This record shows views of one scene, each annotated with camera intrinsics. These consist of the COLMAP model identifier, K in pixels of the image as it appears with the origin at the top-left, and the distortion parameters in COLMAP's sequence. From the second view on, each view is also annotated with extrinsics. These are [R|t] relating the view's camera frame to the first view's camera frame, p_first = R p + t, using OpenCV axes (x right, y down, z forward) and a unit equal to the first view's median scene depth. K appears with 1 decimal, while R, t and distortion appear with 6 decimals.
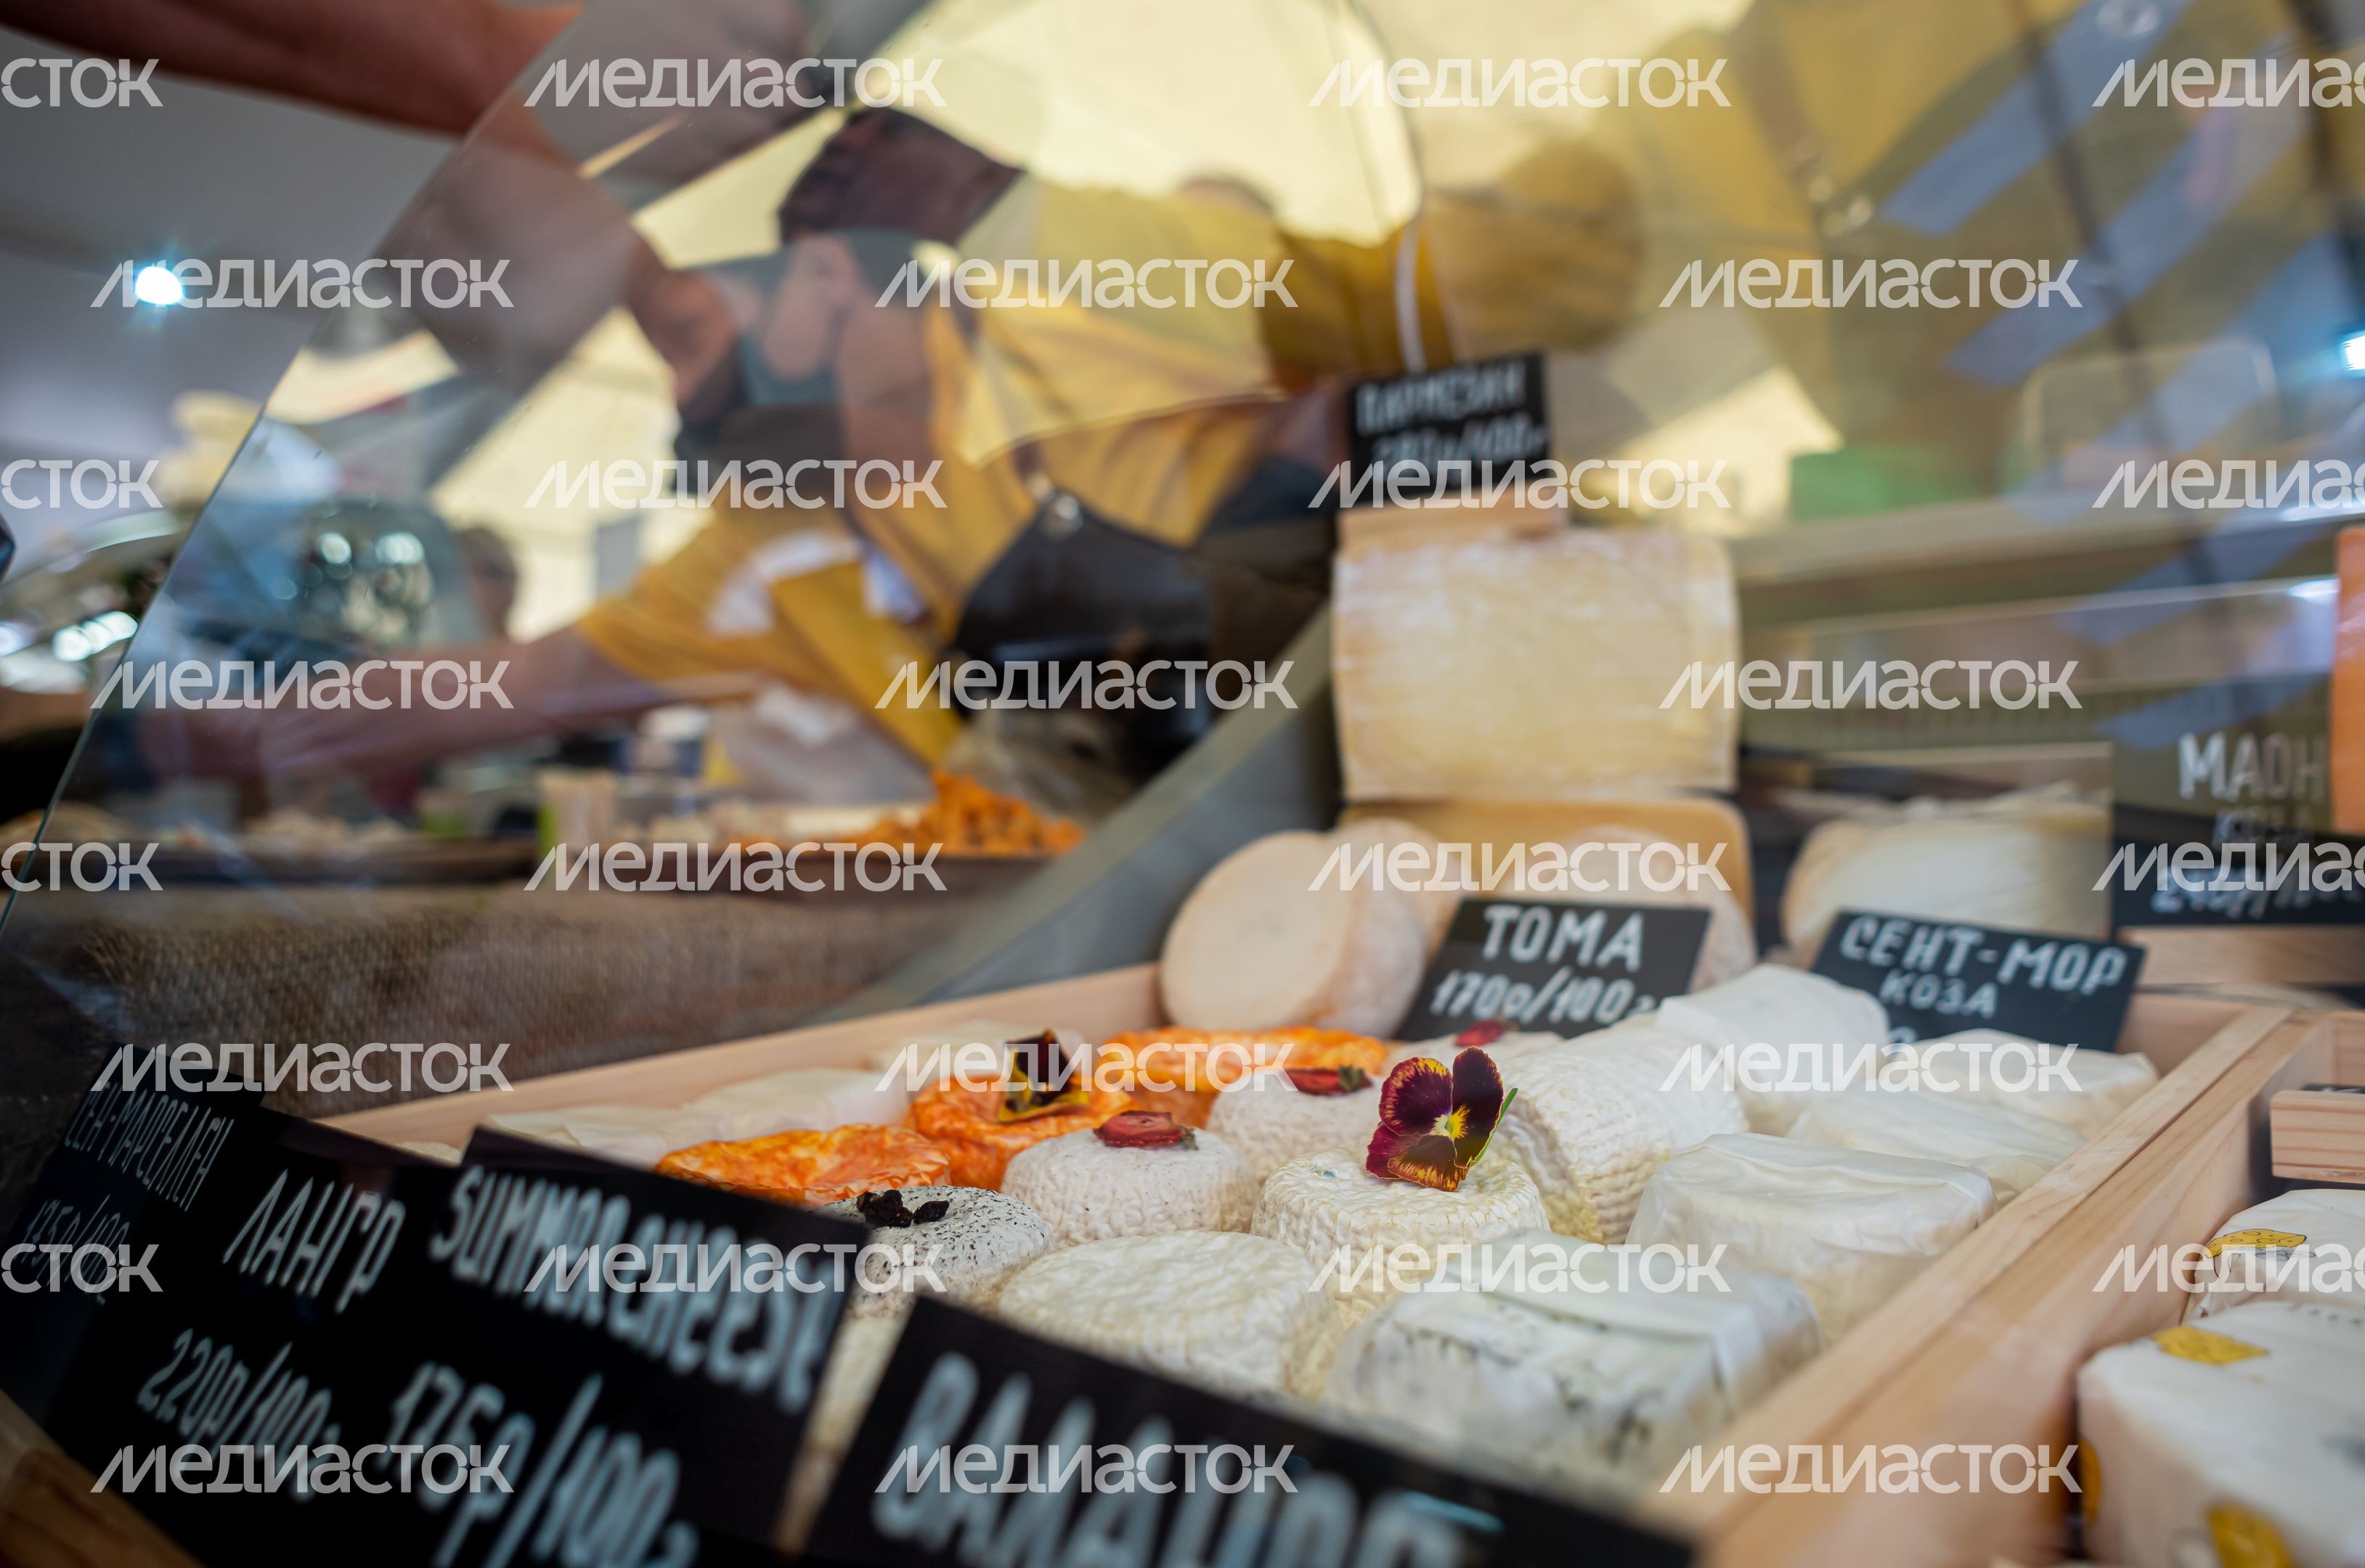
lens RADIAL K [[1715.1, 0, 1188.2], [0, 1715.1, 774.5], [0, 0, 1]] dist [-0.077675, 0.049738]
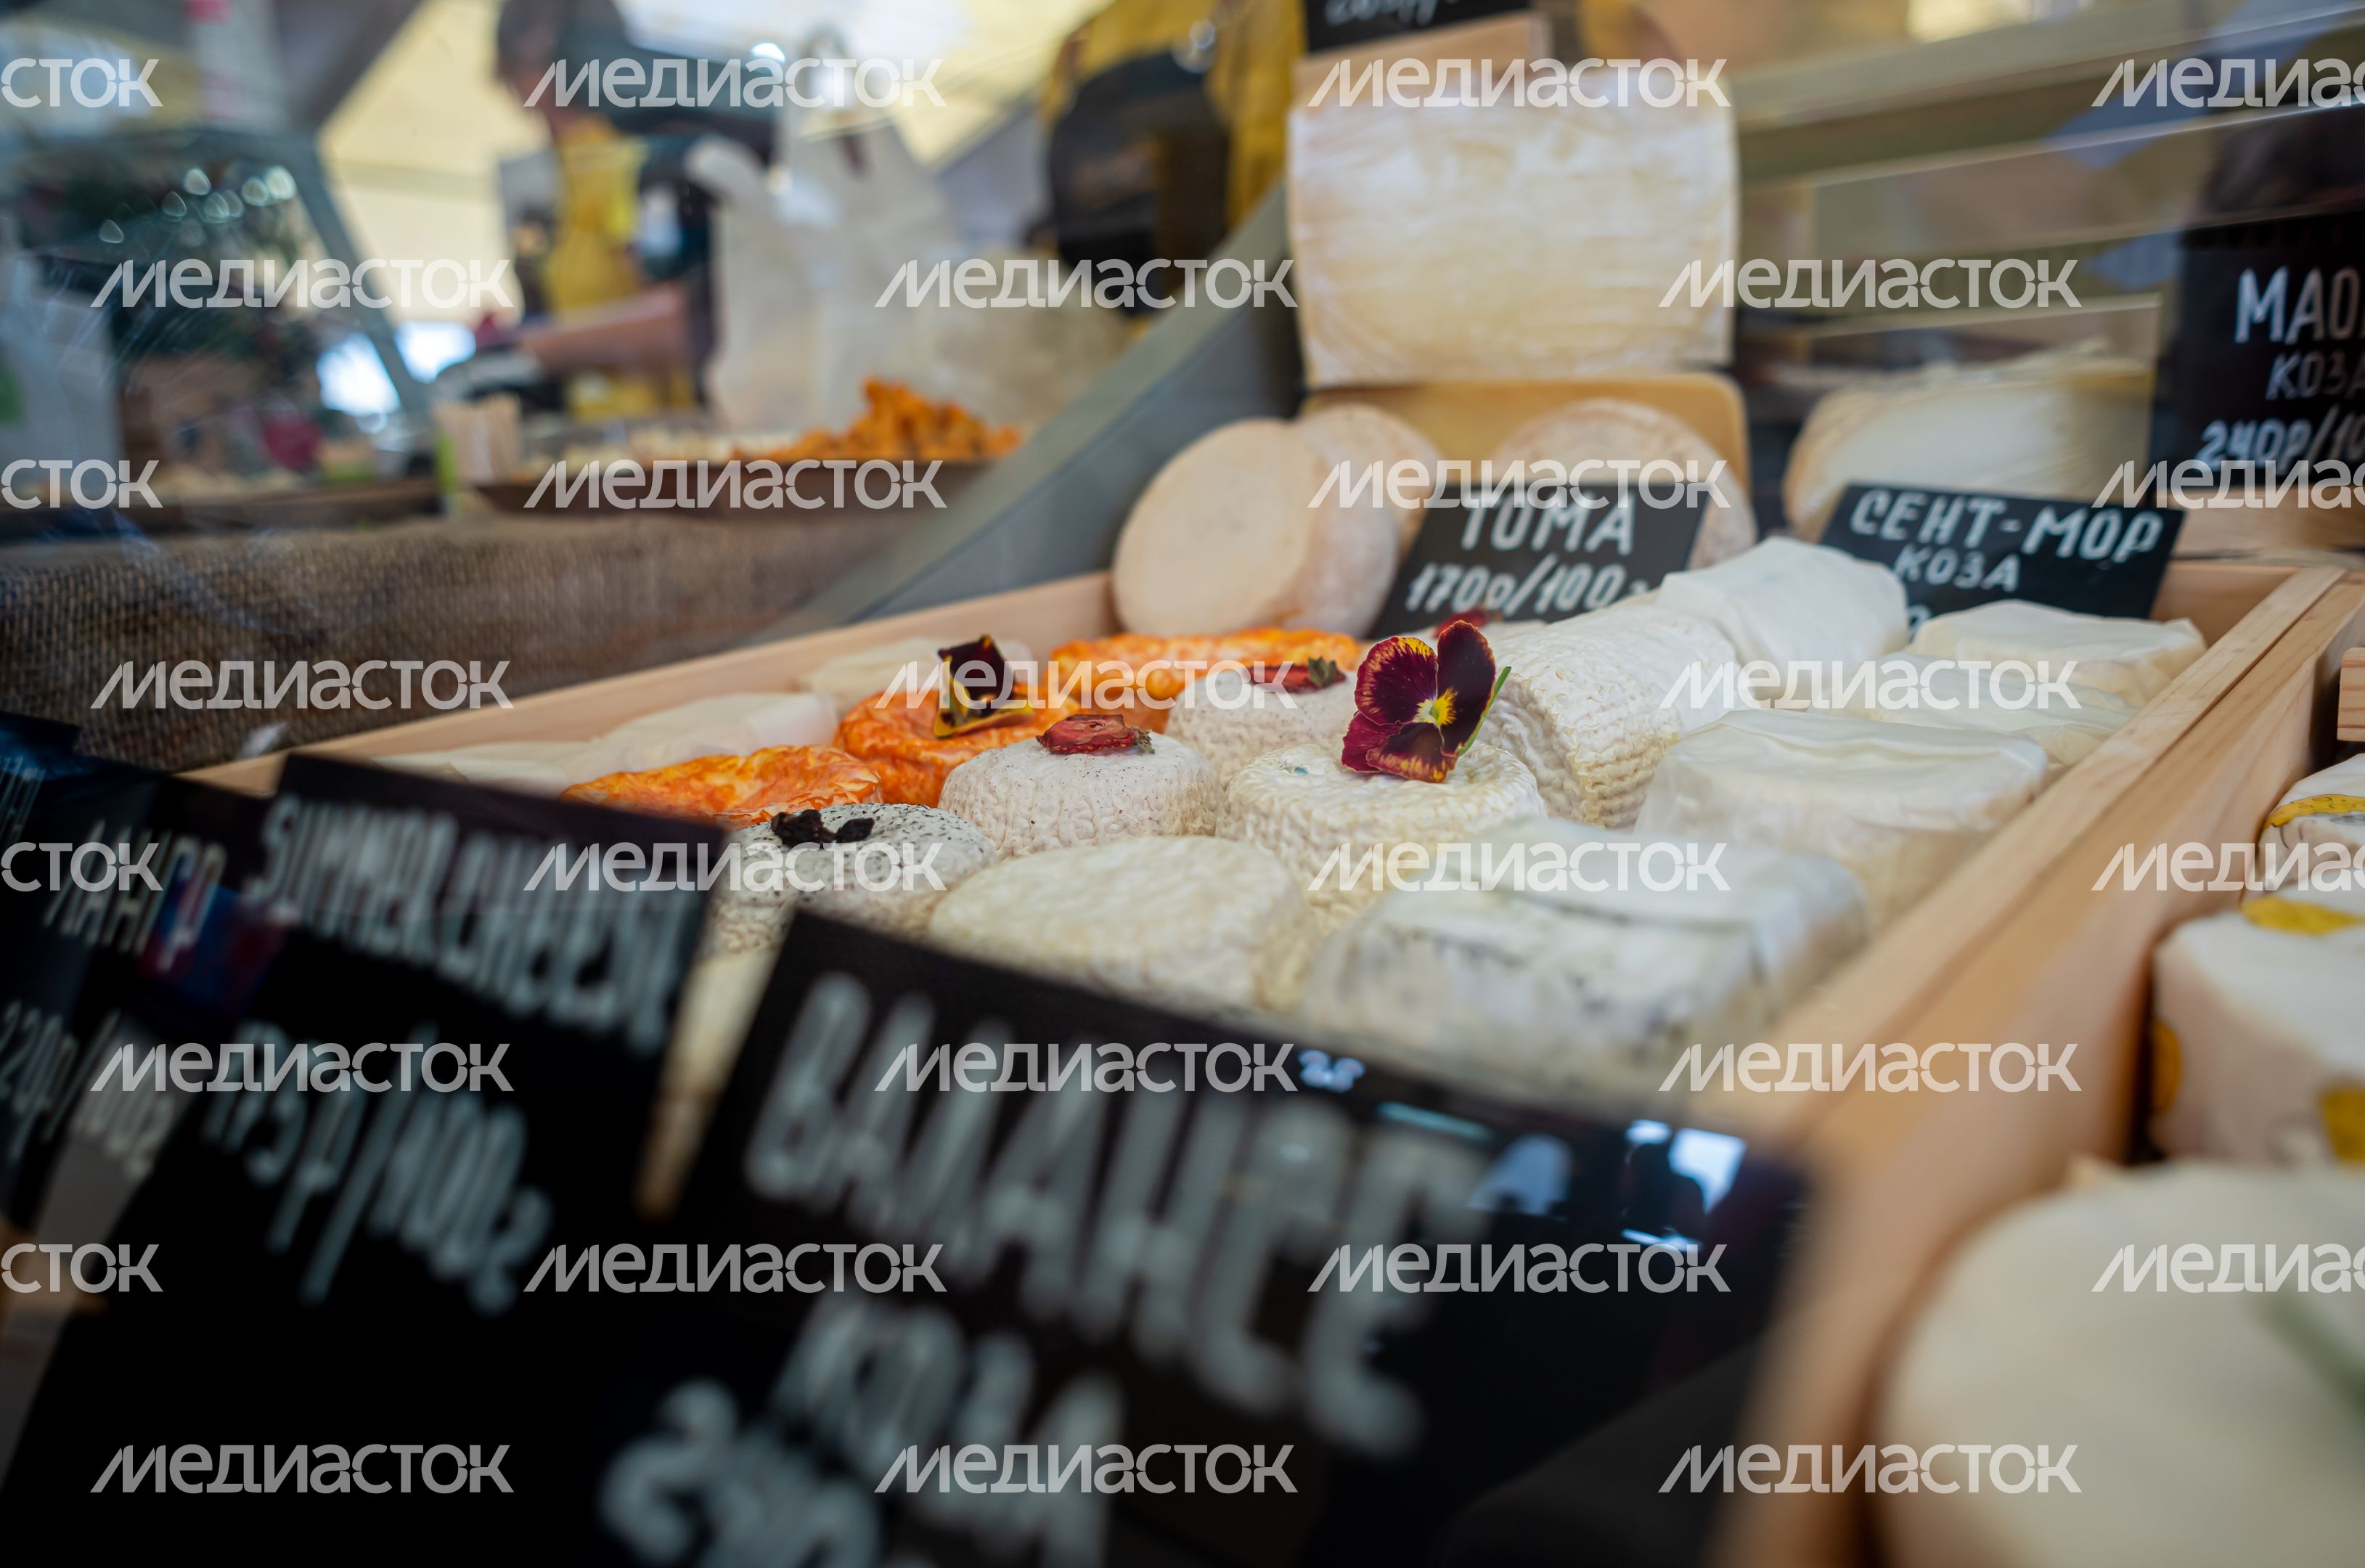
lens RADIAL K [[1715.3, 0, 1186.5], [0, 1715.3, 790.9], [0, 0, 1]] dist [-0.077675, 0.049738]
pose [[0.999002, -0.042372, 0.014145, 0.009558], [0.038315, 0.975575, 0.216300, 0.046485], [-0.022965, -0.215542, 0.976225, 0.120660]]
